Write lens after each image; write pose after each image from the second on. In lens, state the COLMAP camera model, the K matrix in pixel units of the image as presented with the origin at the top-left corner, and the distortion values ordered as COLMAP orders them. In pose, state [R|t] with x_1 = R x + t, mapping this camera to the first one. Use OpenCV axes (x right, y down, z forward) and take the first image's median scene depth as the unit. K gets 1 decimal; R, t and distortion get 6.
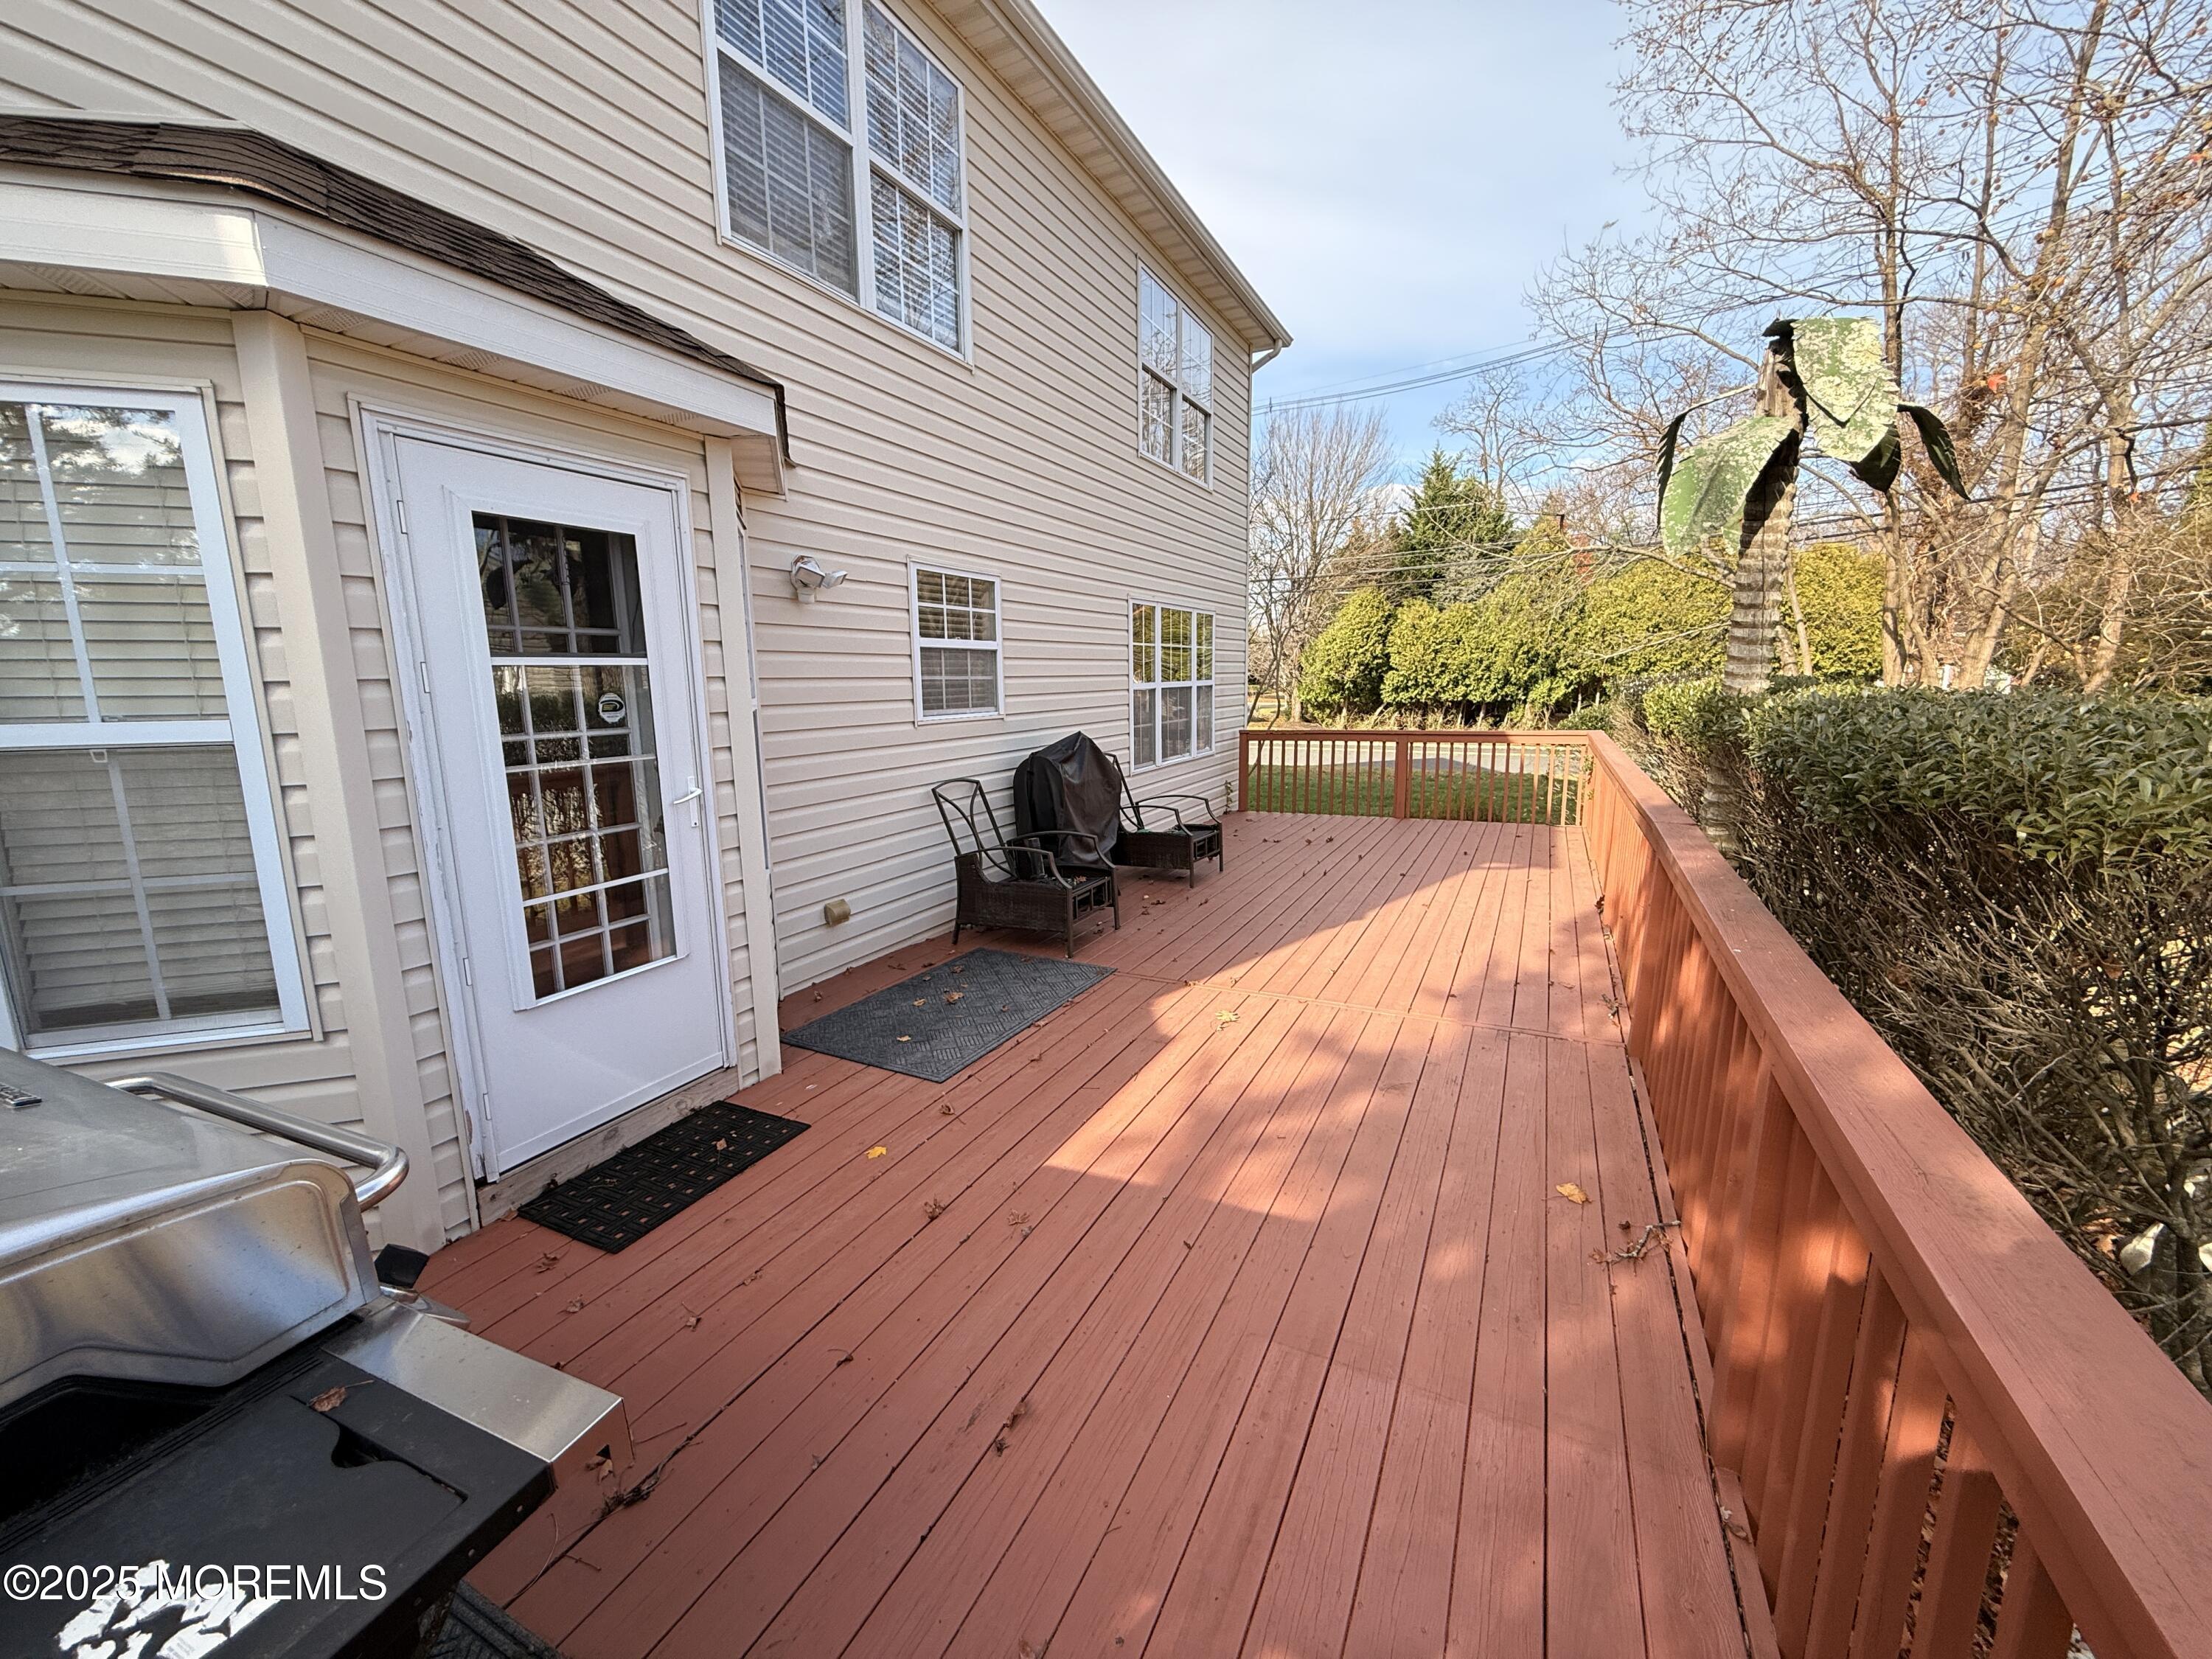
lens RADIAL K [[878.6, 0, 1104.4], [0, 878.6, 833.4], [0, 0, 1]] dist [-0.003761, -0.000467]
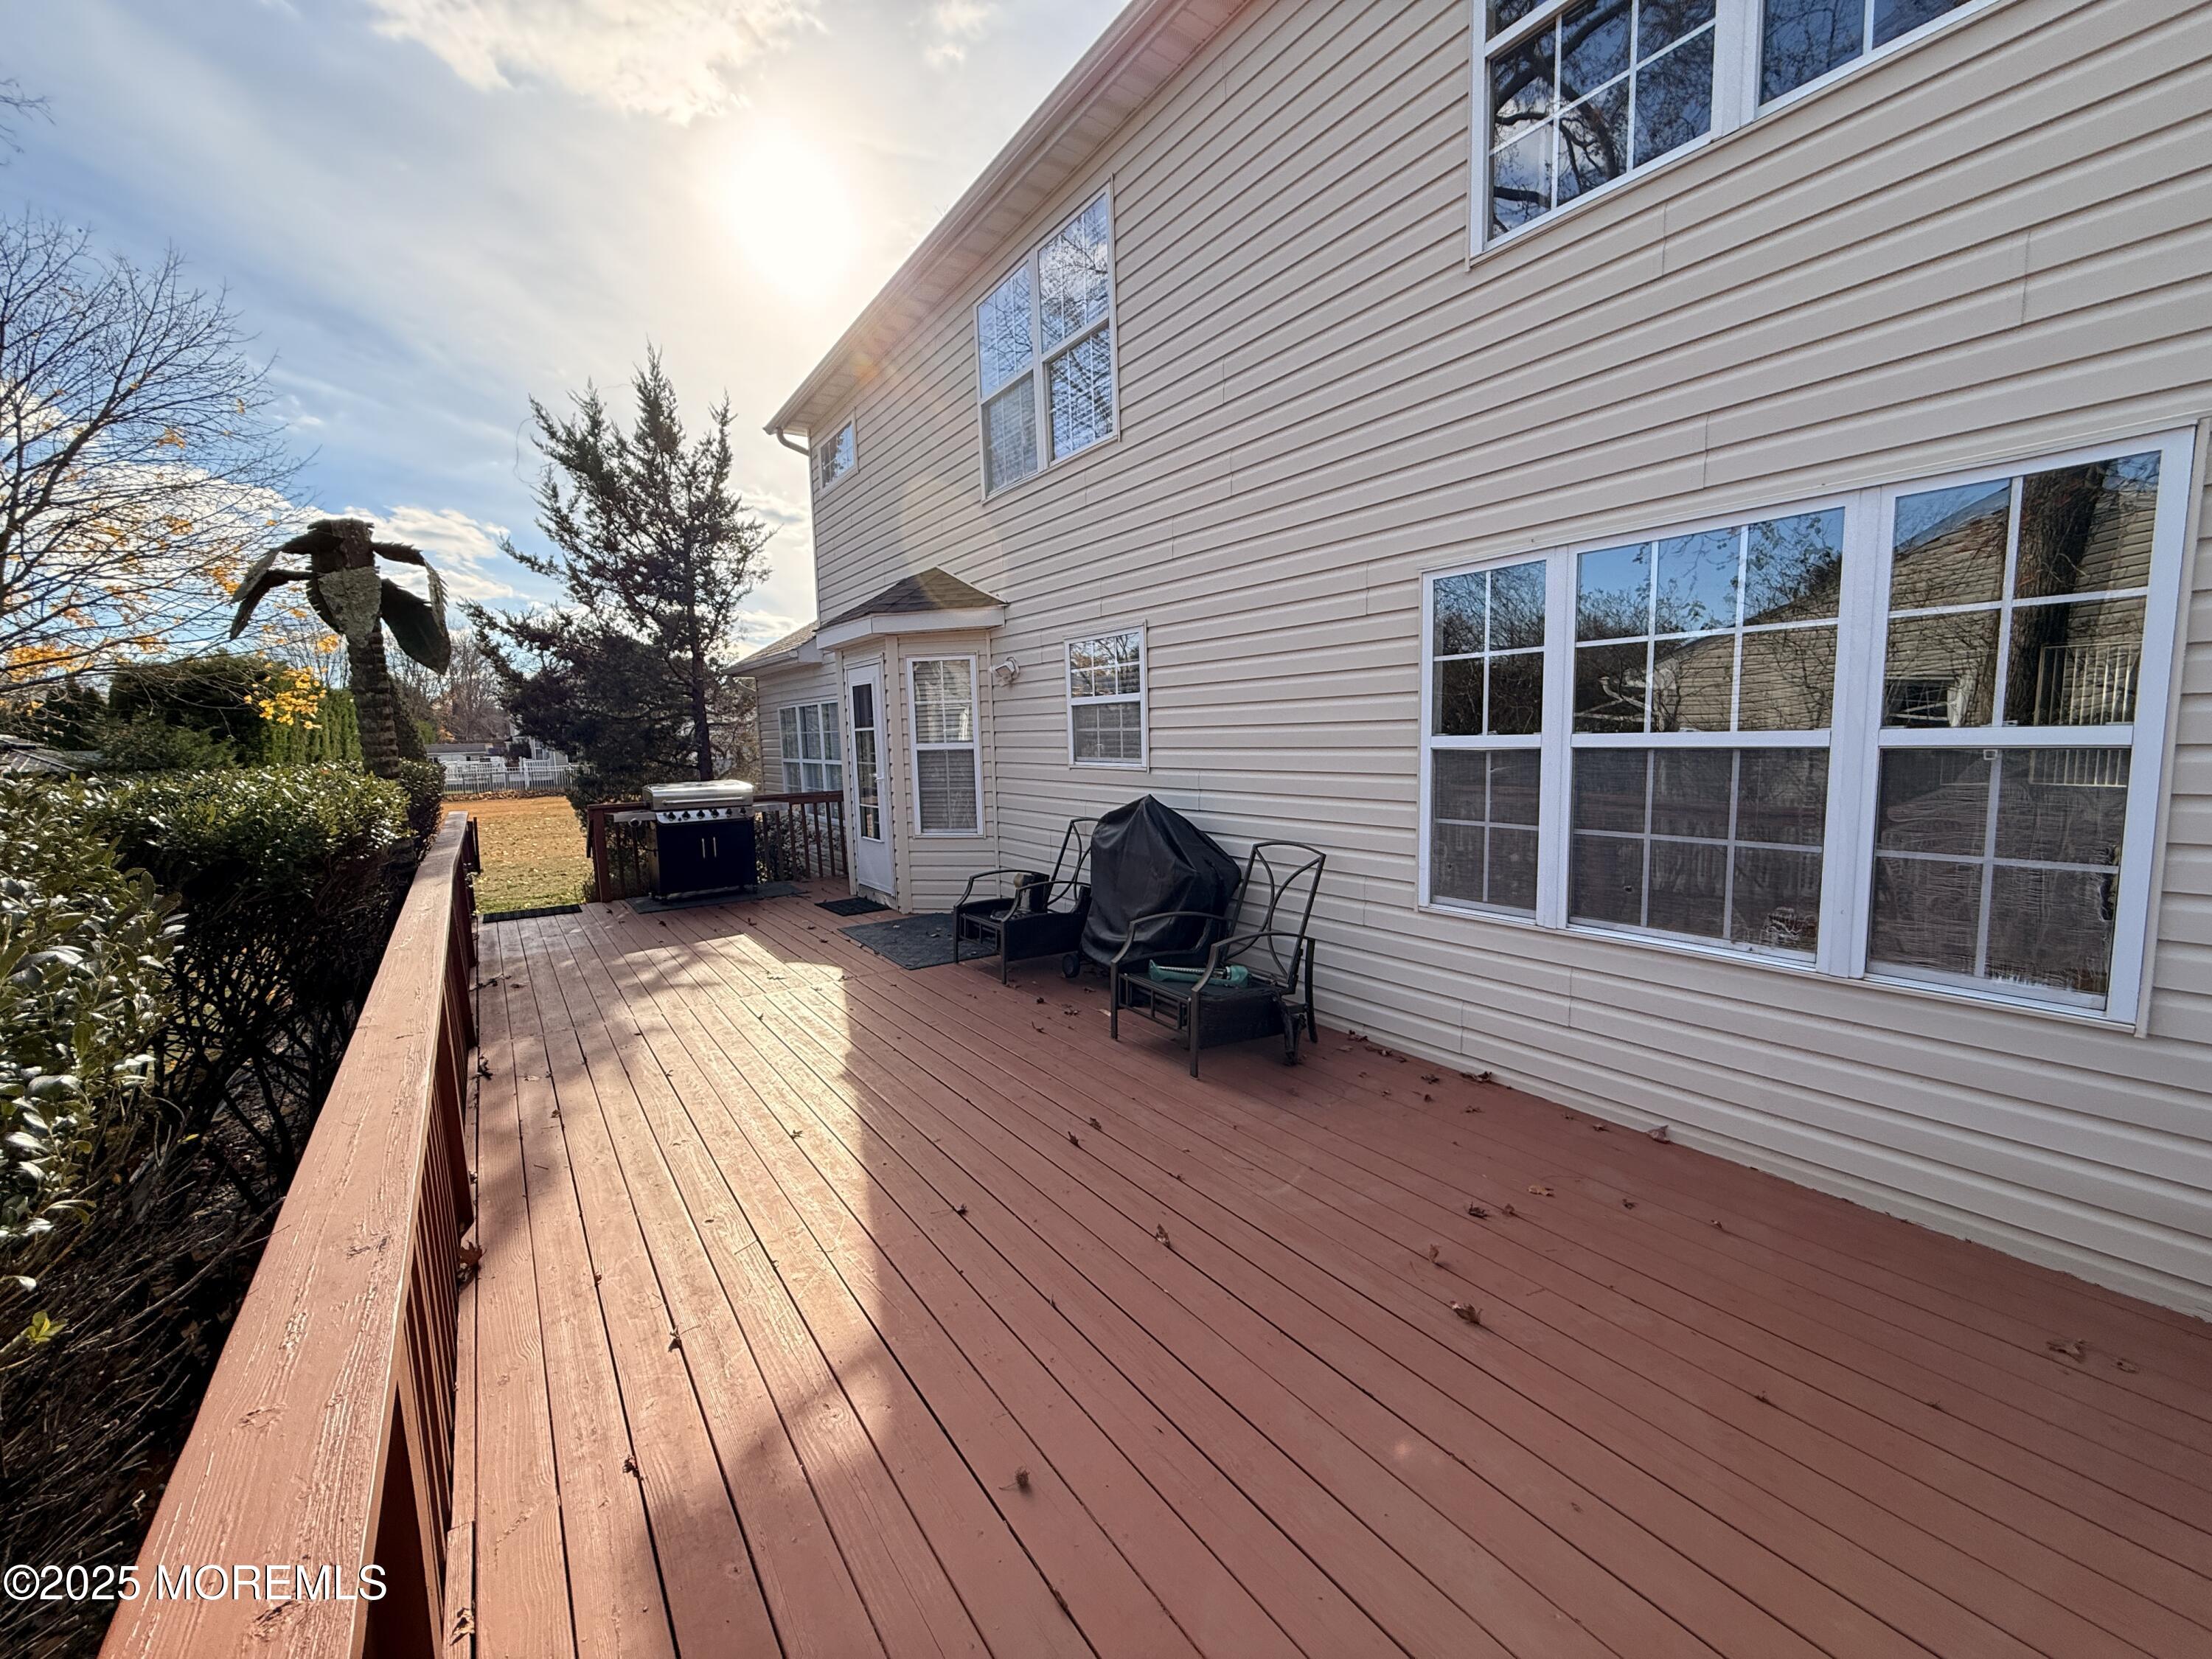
lens RADIAL K [[878.6, 0, 1104.3], [0, 878.6, 826.6], [0, 0, 1]] dist [-0.003761, -0.000467]
pose [[-0.467590, 0.128734, -0.874521, 0.852305], [-0.115542, 0.971949, 0.204854, -0.297155], [0.876362, 0.196831, -0.439599, 1.571821]]
